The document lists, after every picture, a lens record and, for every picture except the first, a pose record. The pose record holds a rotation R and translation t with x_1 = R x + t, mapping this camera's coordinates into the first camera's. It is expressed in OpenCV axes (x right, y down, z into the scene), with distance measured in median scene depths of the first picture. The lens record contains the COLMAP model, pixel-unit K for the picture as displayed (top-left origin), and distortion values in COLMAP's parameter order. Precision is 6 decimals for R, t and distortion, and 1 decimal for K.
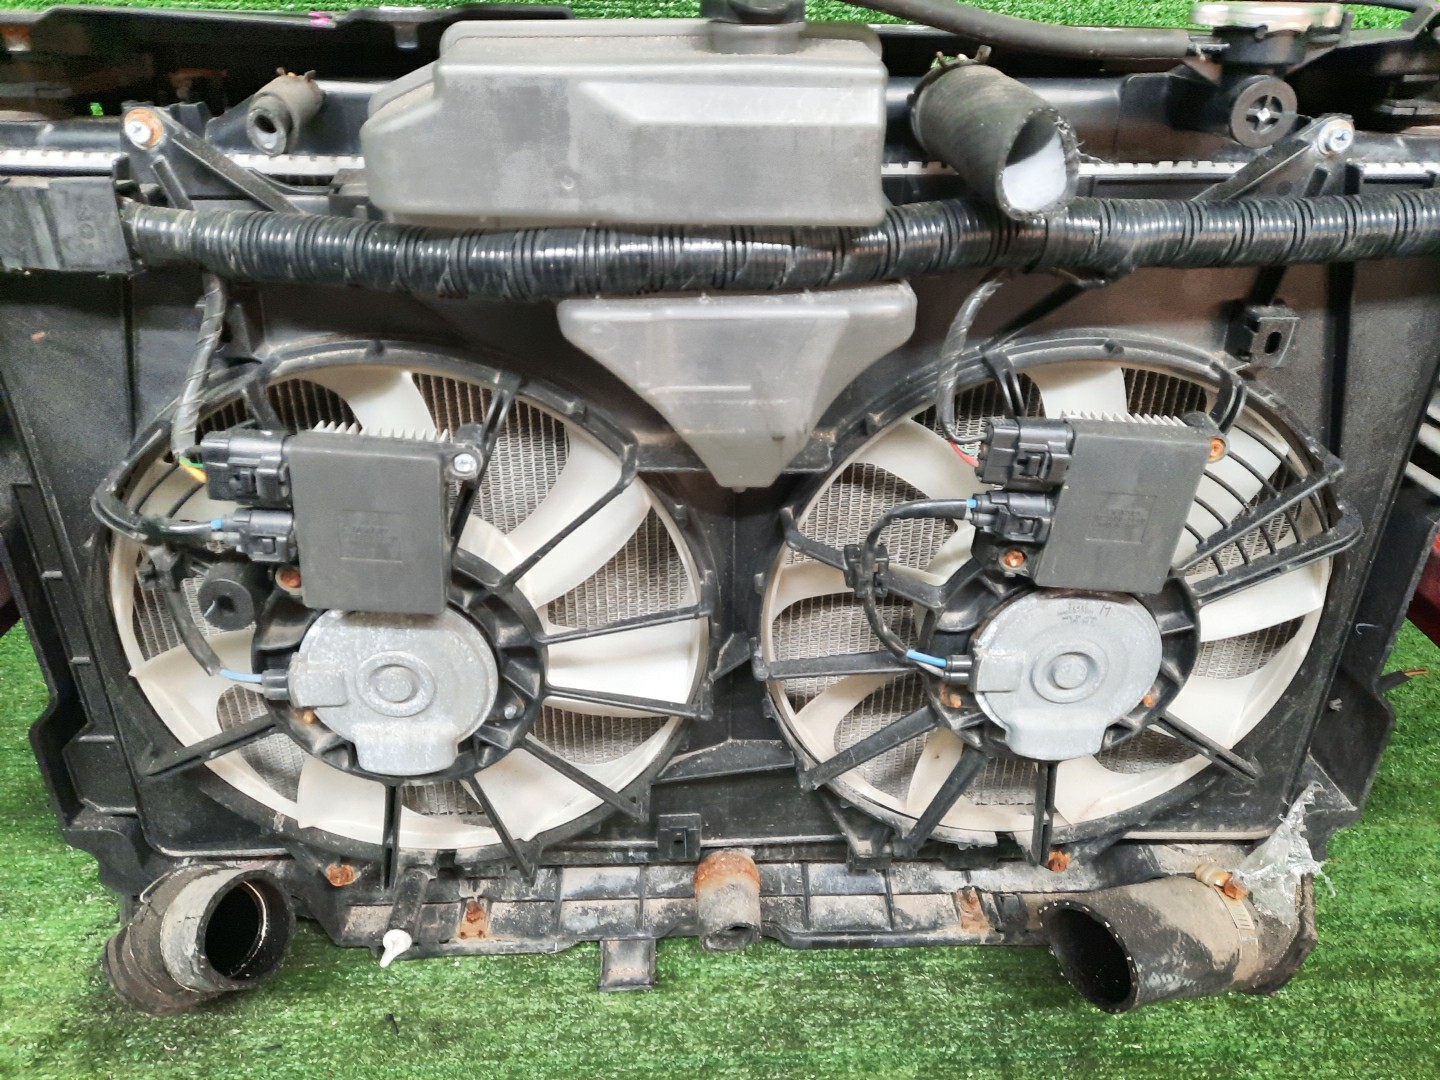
lens RADIAL K [[1065.6, 0, 723.3], [0, 1065.6, 533.3], [0, 0, 1]] dist [0.040128, -0.021703]
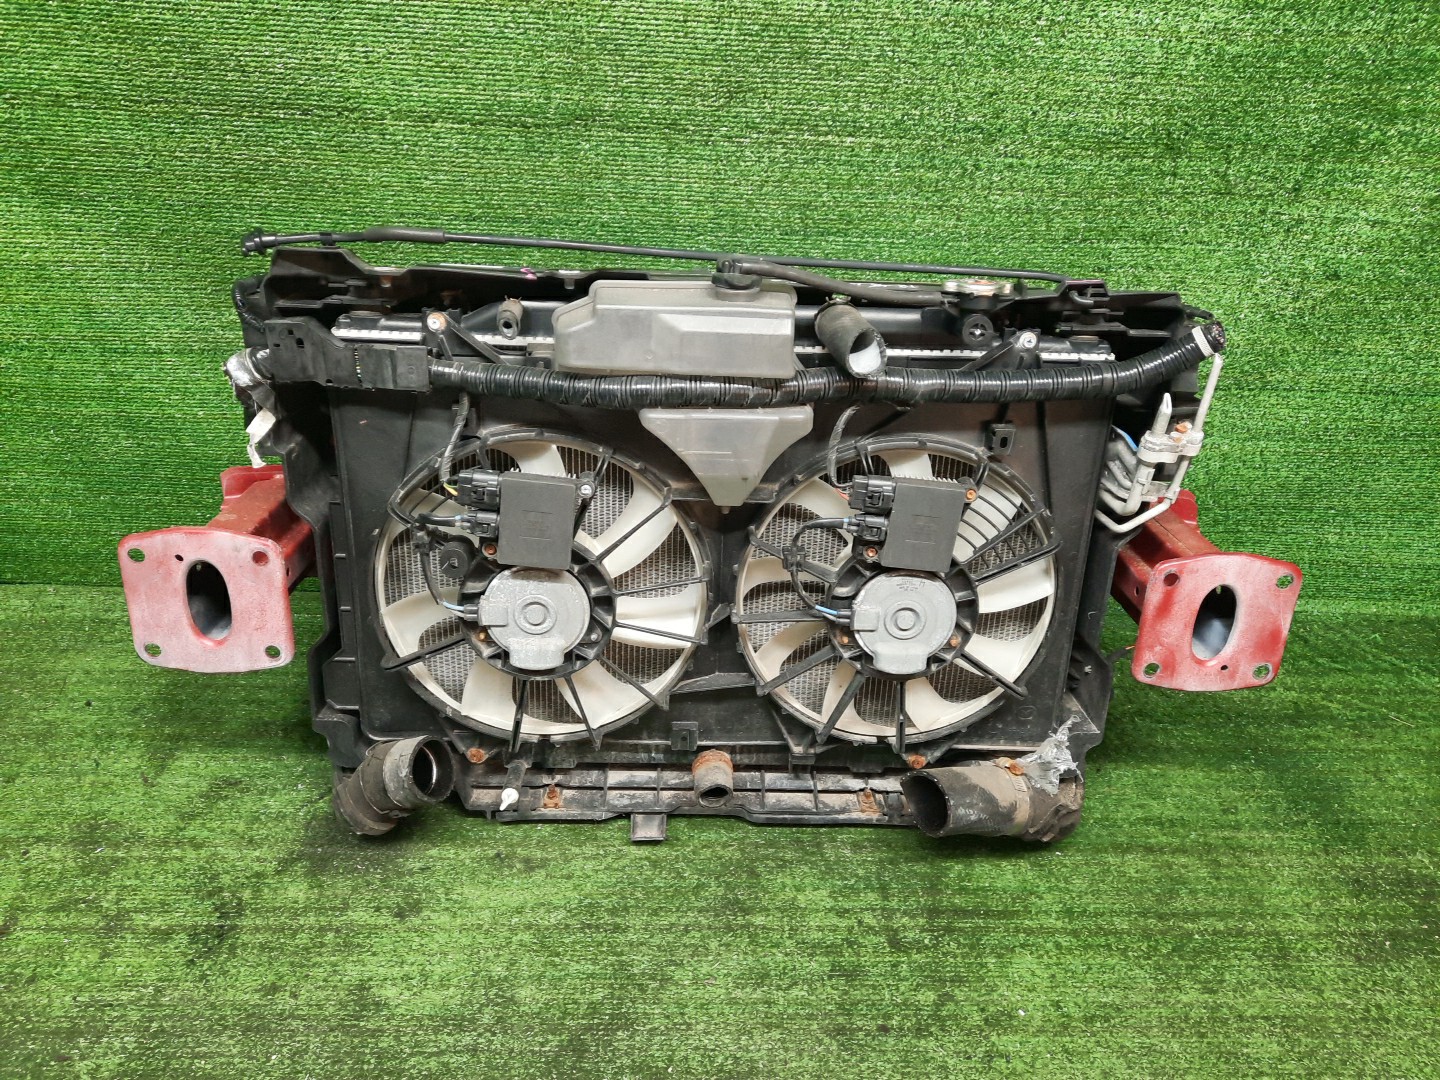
lens RADIAL K [[1048.6, 0, 720.0], [0, 1048.6, 540.0], [0, 0, 1]] dist [0.090288, -0.086688]
pose [[0.999671, 0.025566, 0.001906, 0.003014], [-0.025175, 0.992976, -0.115604, 0.214324], [-0.004849, 0.115518, 0.993293, -0.802954]]
